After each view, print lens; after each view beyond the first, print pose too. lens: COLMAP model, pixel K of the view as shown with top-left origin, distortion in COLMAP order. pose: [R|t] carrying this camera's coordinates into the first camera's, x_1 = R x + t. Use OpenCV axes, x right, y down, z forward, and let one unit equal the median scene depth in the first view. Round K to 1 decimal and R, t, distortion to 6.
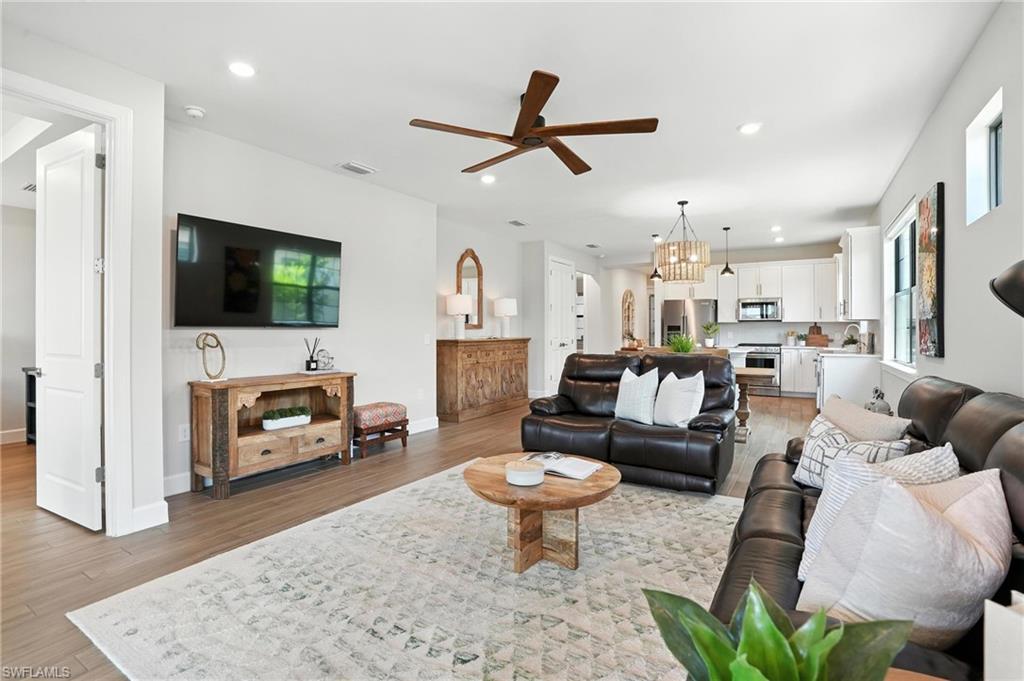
lens RADIAL K [[476.4, 0, 509.4], [0, 476.4, 336.6], [0, 0, 1]] dist [-0.055476, 0.018837]
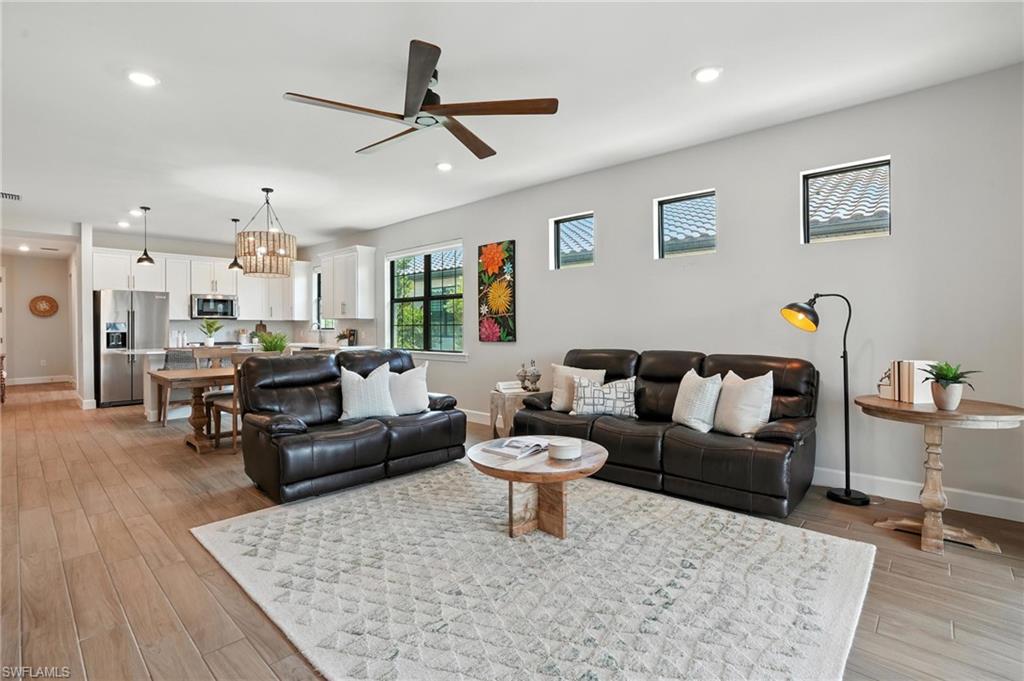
lens RADIAL K [[476.4, 0, 509.4], [0, 476.4, 336.6], [0, 0, 1]] dist [-0.055476, 0.018837]
pose [[0.194701, -0.016886, 0.980717, -0.742556], [0.015901, 0.999775, 0.014057, -0.002175], [-0.980734, 0.012858, 0.194925, 0.600168]]
